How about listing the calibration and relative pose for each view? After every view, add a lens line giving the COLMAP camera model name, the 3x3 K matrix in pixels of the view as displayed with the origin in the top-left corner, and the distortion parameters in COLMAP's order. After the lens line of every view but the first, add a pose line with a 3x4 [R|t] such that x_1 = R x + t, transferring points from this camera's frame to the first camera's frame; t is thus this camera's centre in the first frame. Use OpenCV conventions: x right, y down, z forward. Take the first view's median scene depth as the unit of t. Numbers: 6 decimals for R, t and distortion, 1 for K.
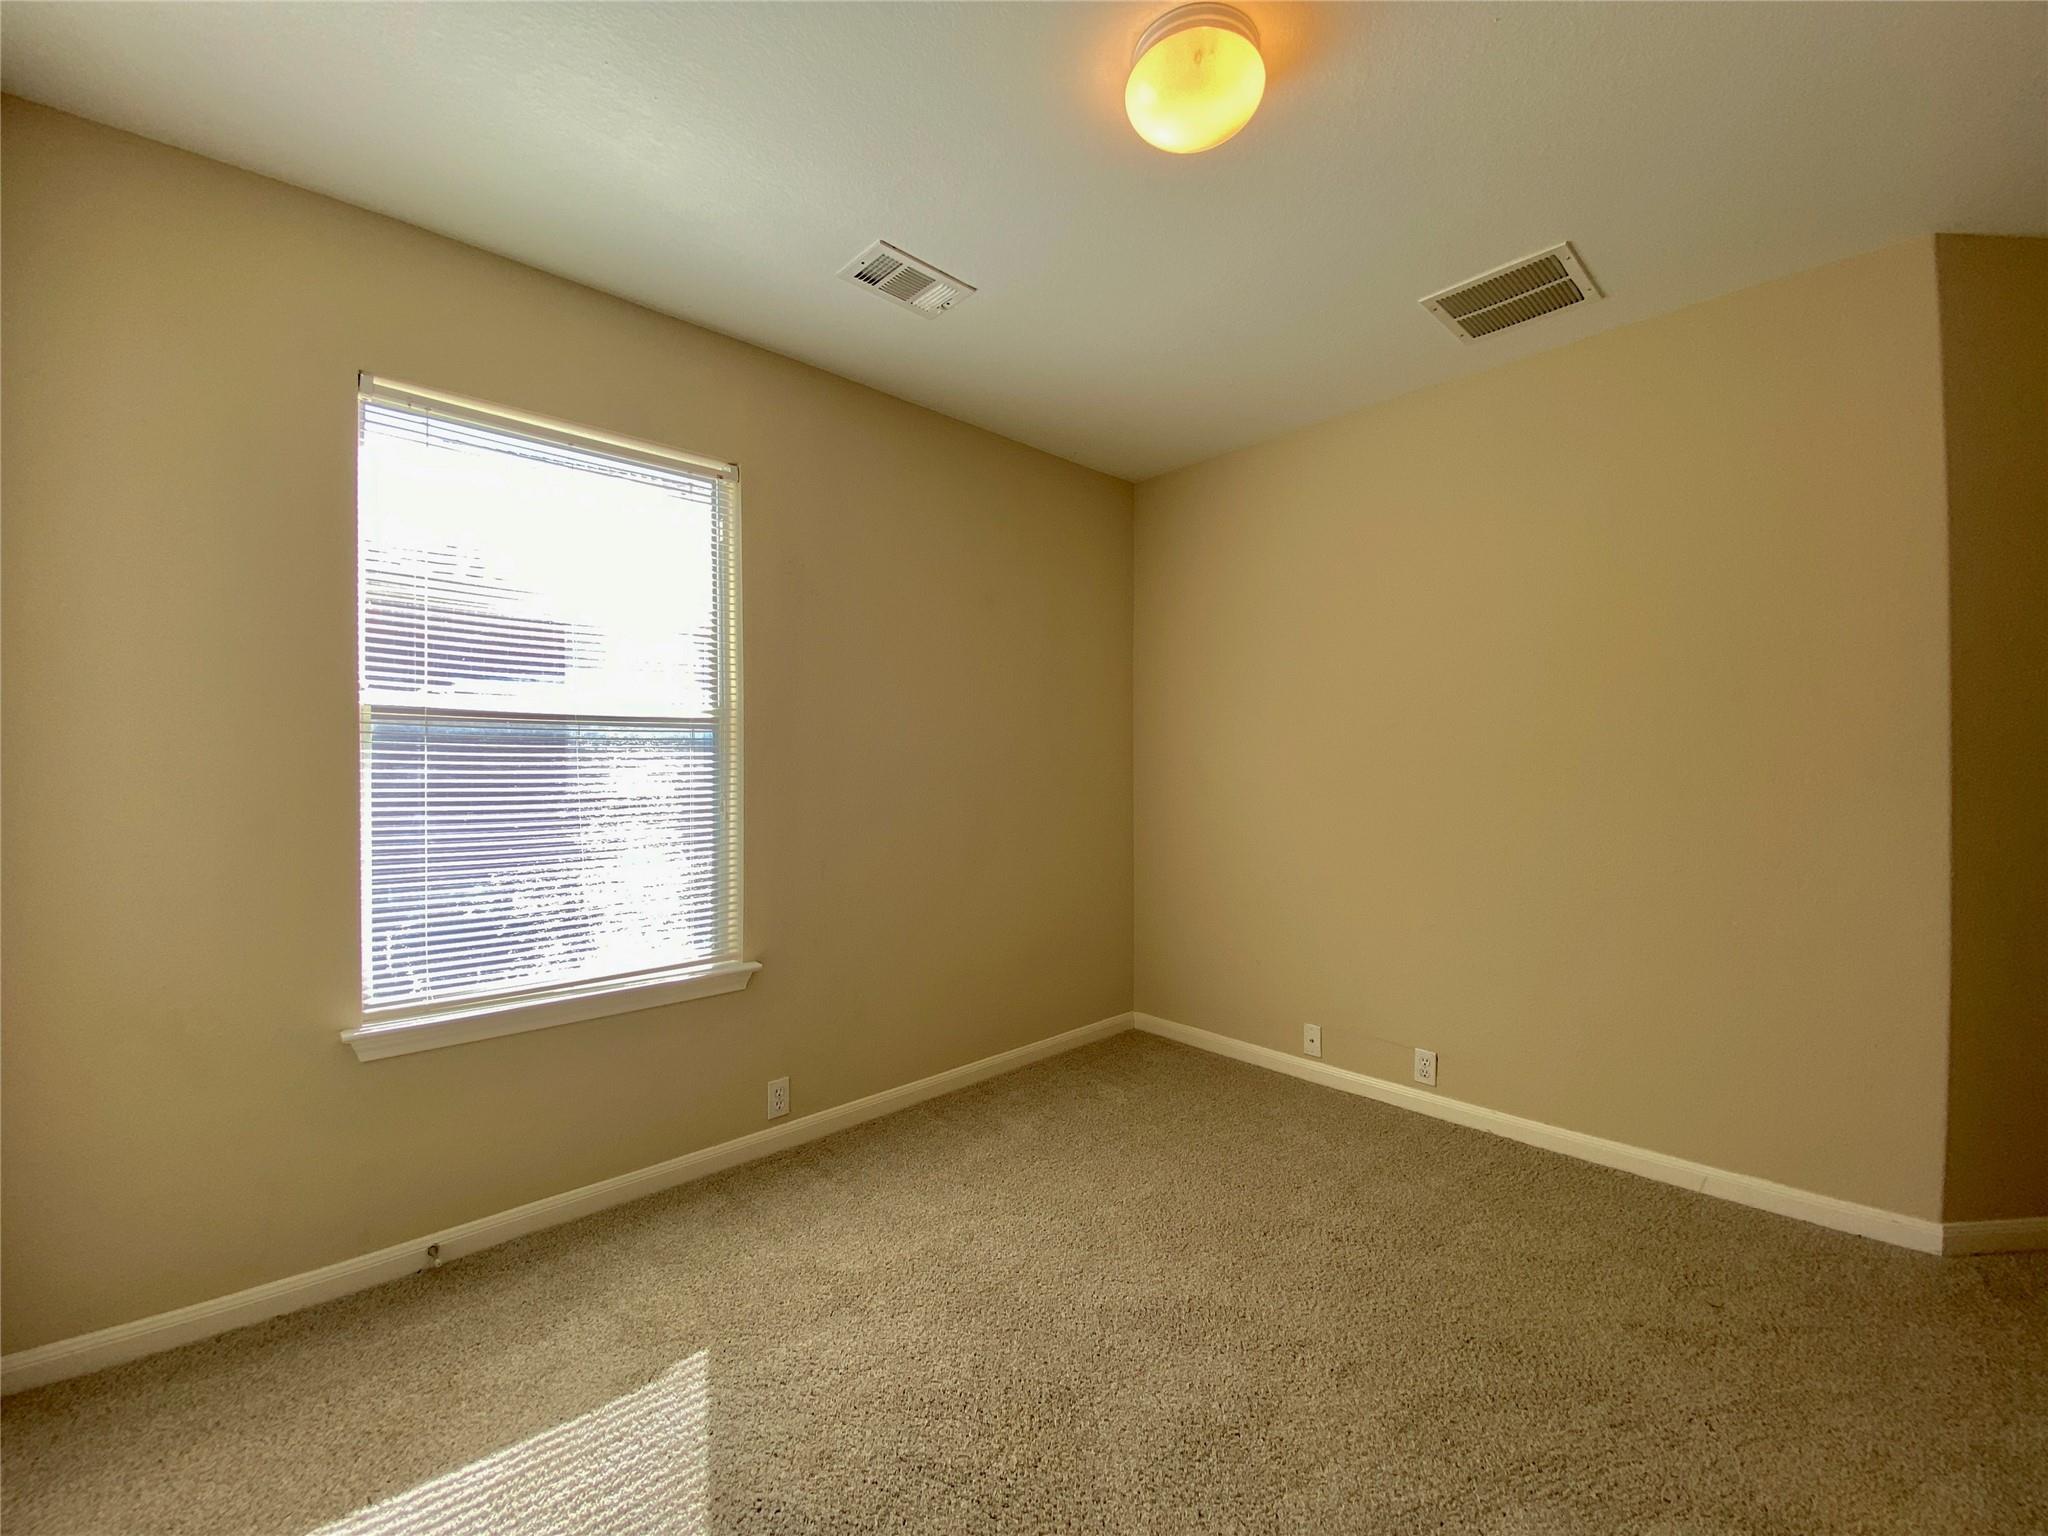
lens RADIAL K [[832.0, 0, 1024.9], [0, 832.0, 766.4], [0, 0, 1]] dist [0.034430, -0.027671]
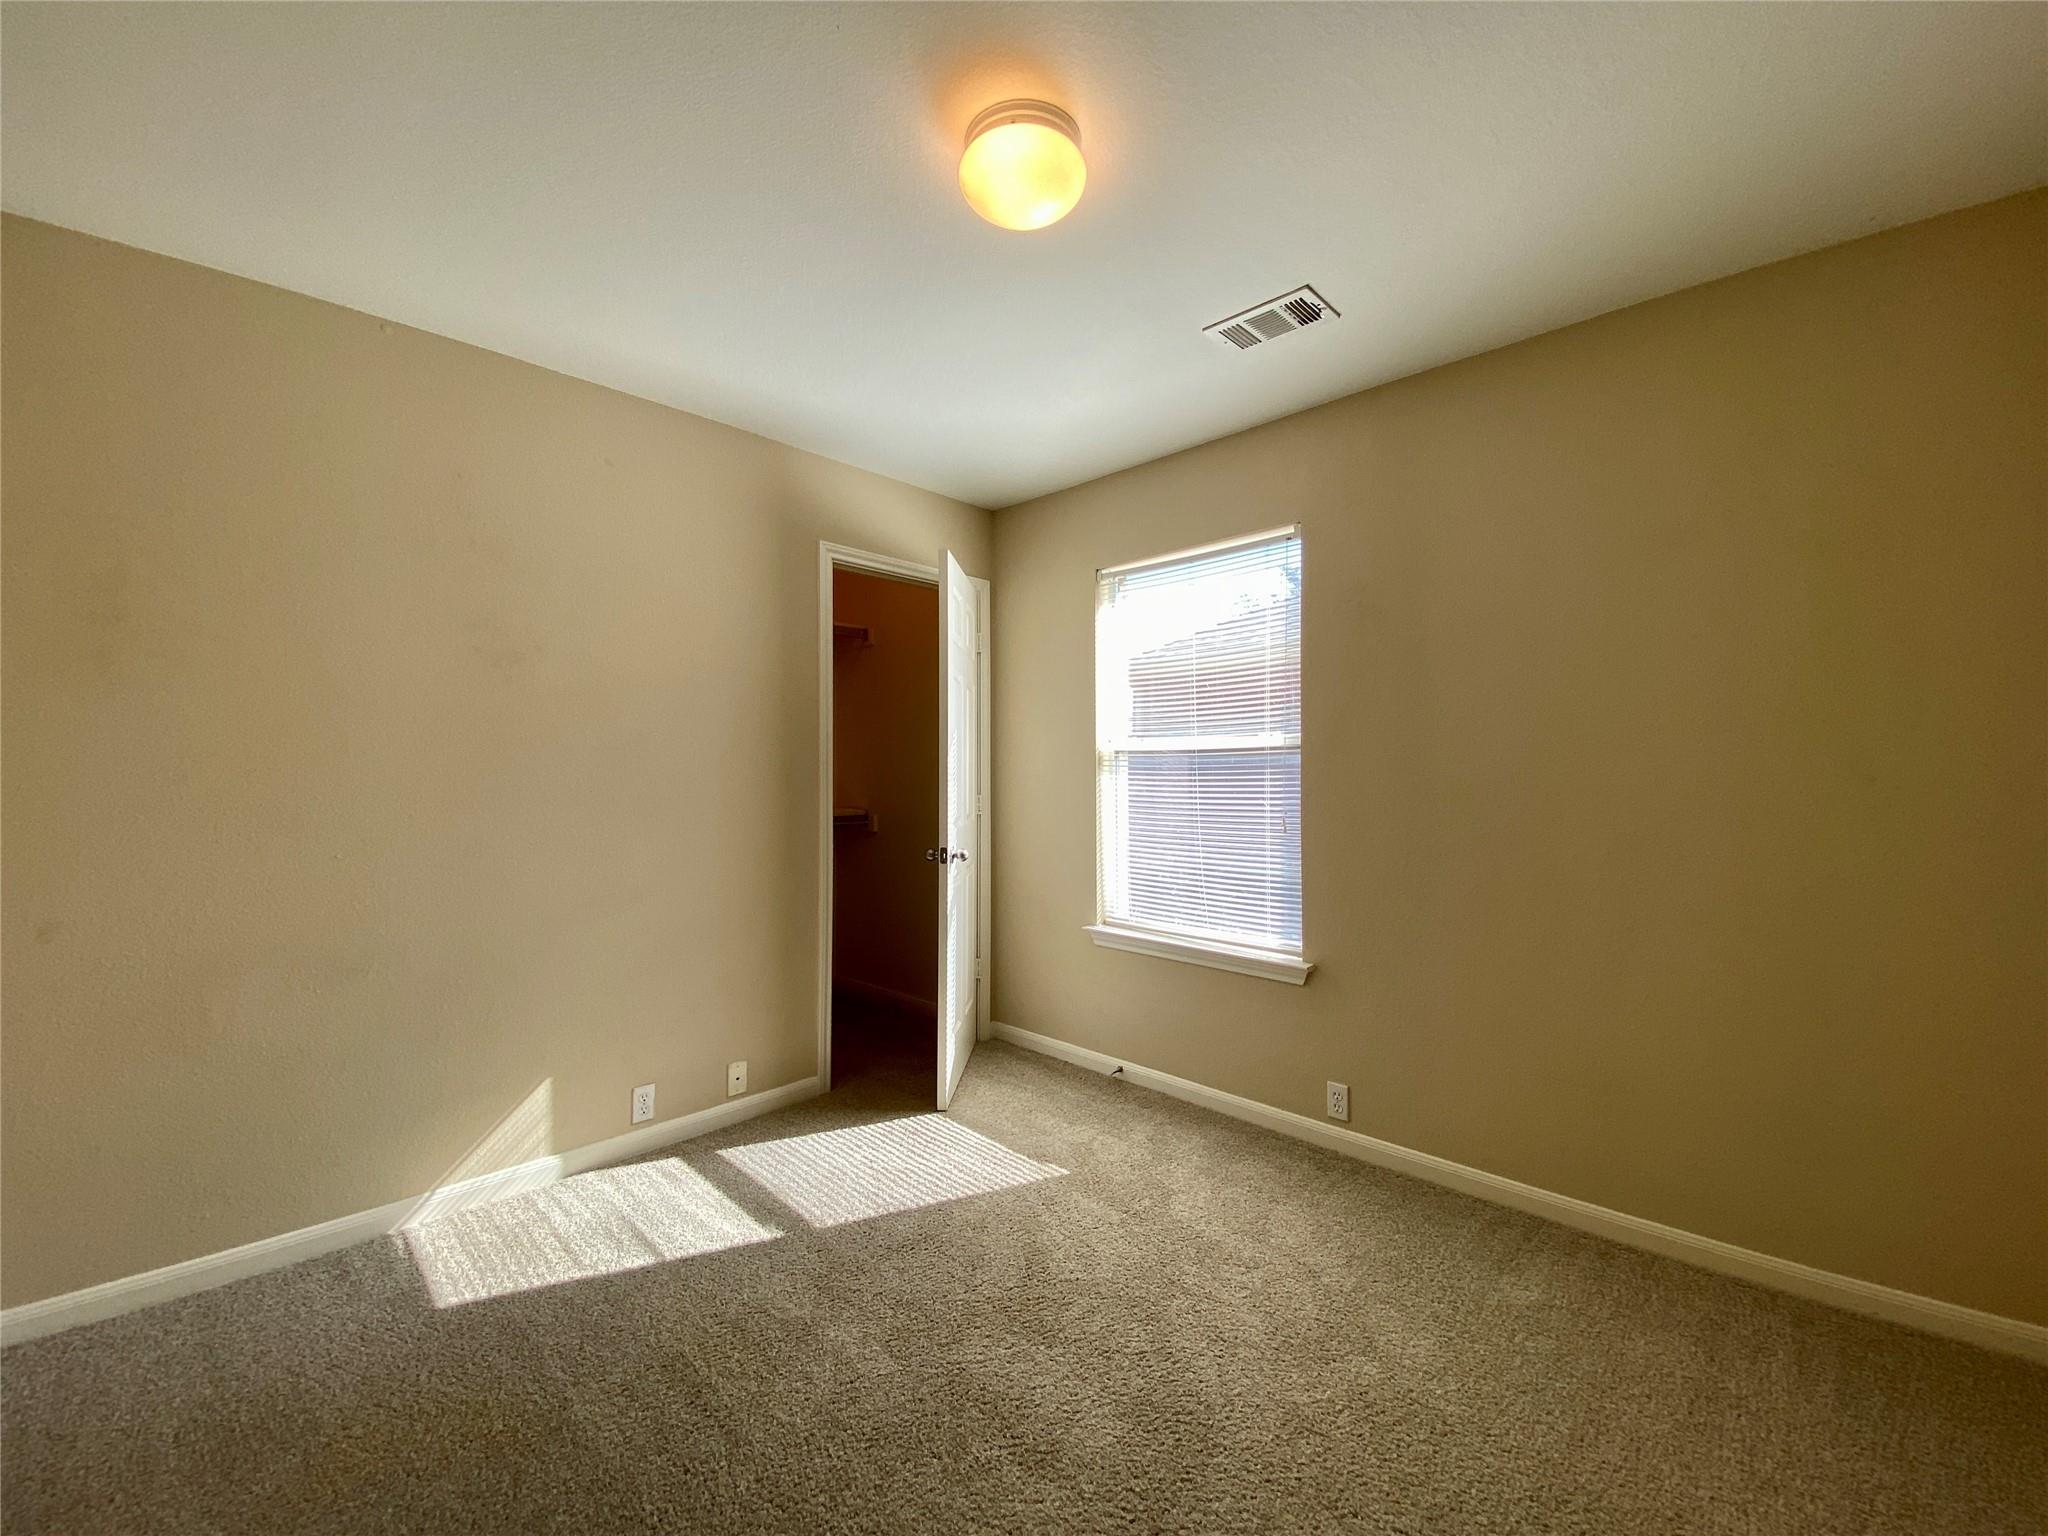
lens RADIAL K [[832.0, 0, 1024.9], [0, 832.0, 766.4], [0, 0, 1]] dist [0.034430, -0.027671]
pose [[0.046069, -0.008795, -0.998900, 0.884939], [-0.004868, 0.999947, -0.009029, -0.017526], [0.998926, 0.005279, 0.046024, 0.655940]]
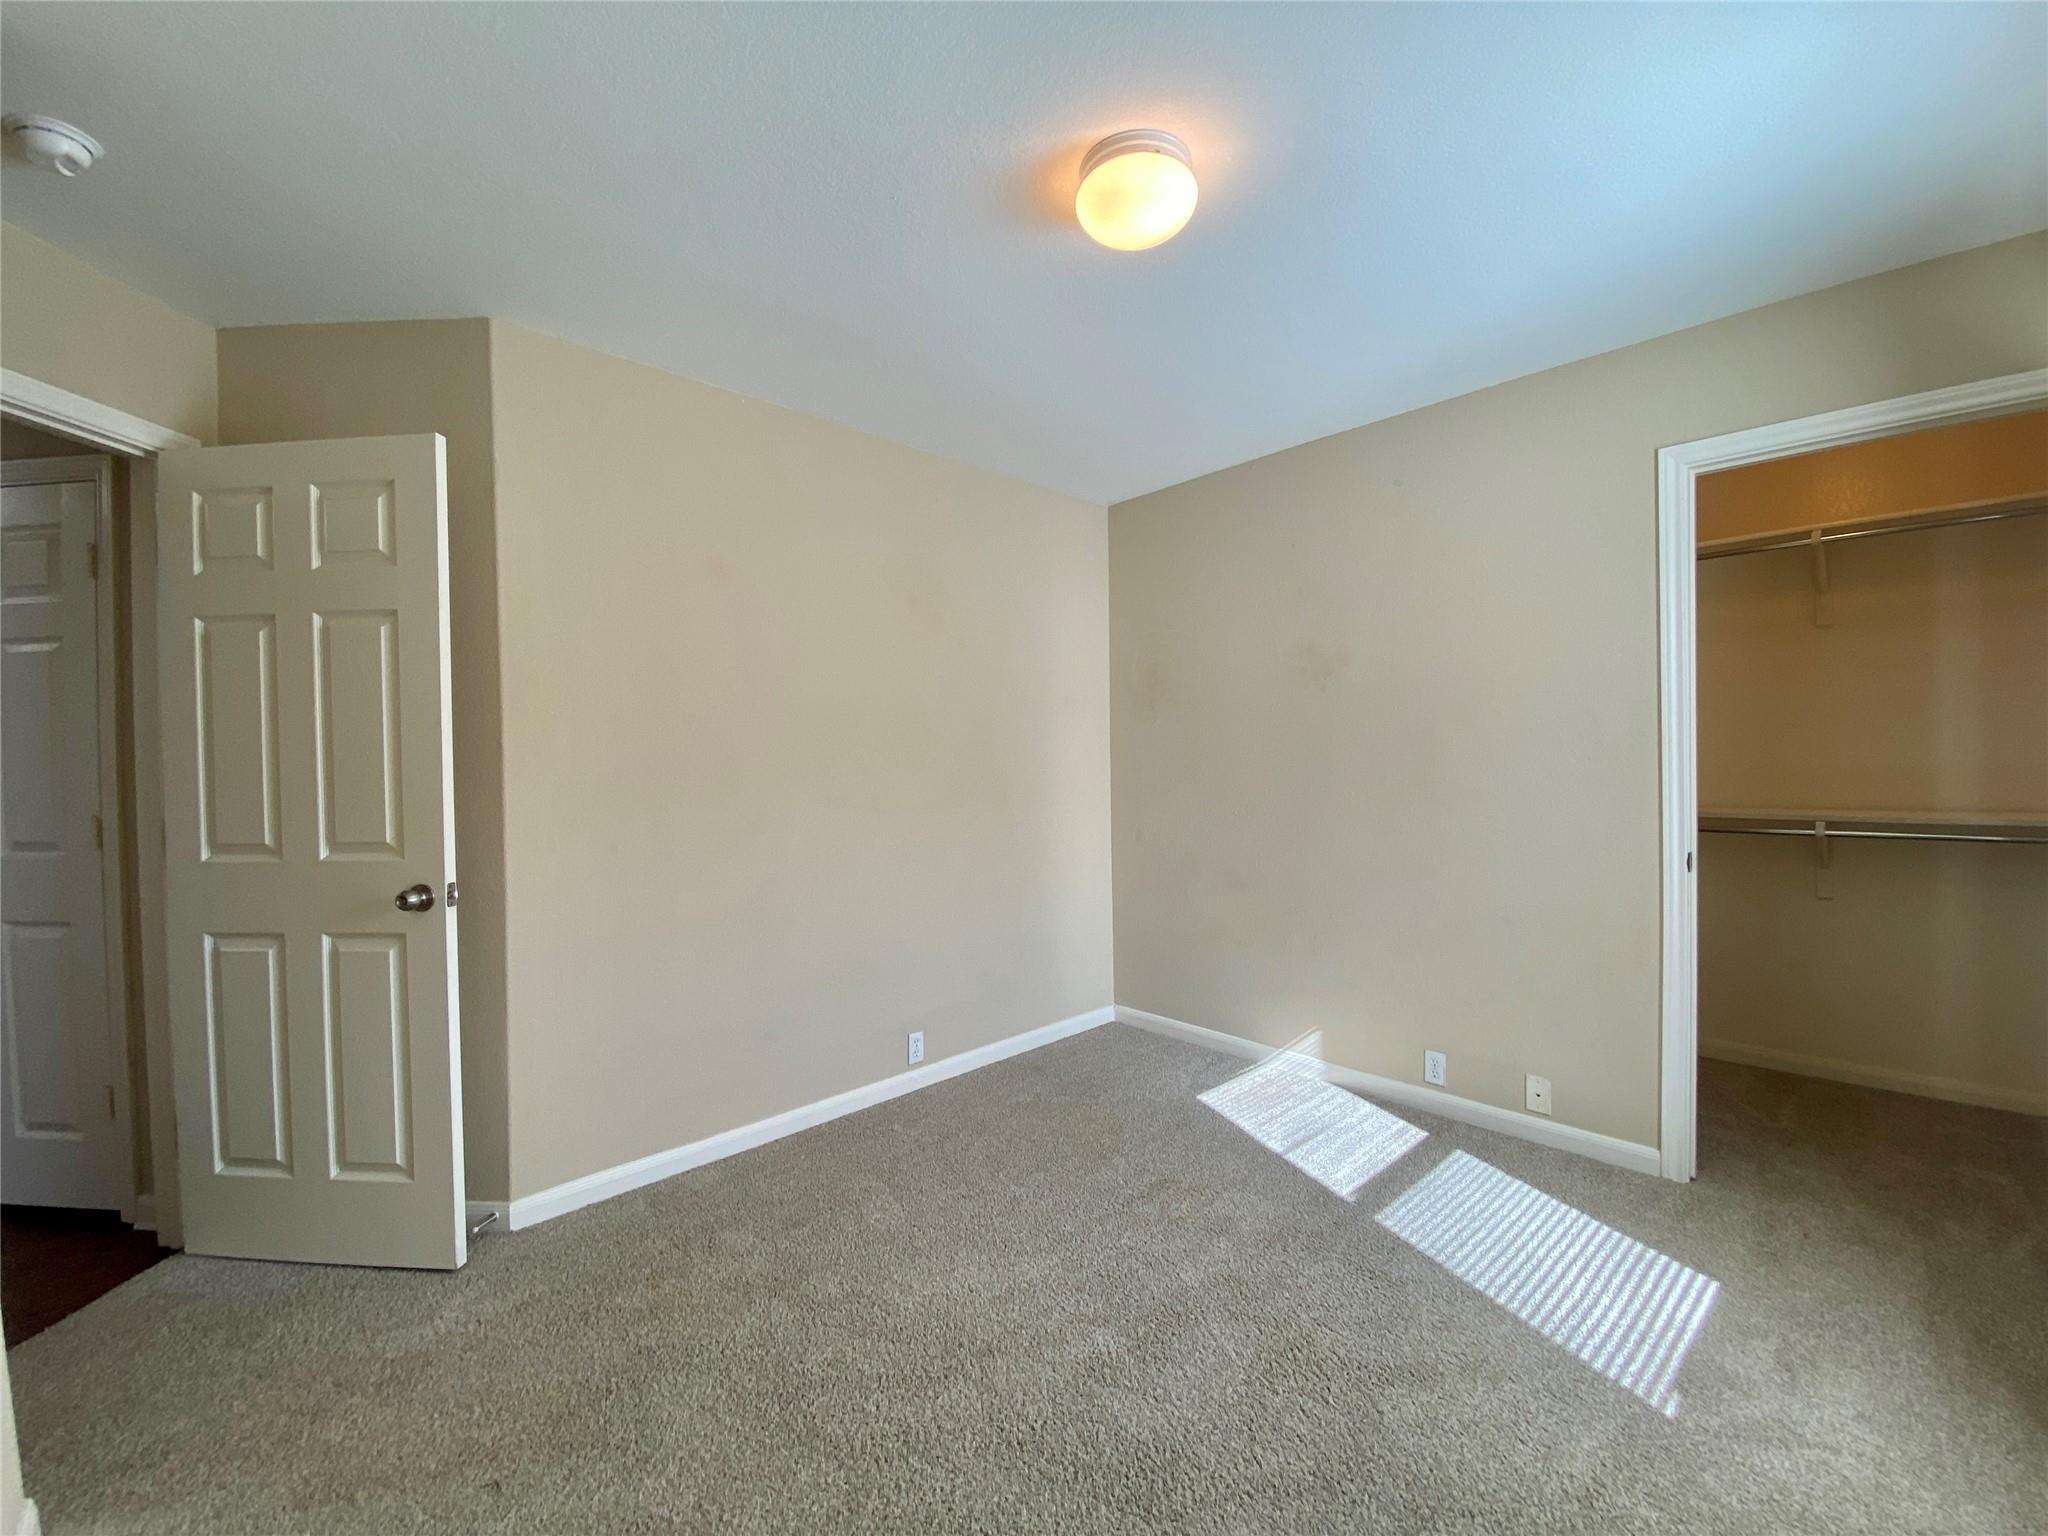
lens RADIAL K [[832.0, 0, 1024.9], [0, 832.0, 766.4], [0, 0, 1]] dist [0.034430, -0.027671]
pose [[-0.999886, 0.014272, 0.004962, 0.247740], [0.014320, 0.999849, 0.009856, -0.026068], [-0.004821, 0.009926, -0.999939, 1.478873]]
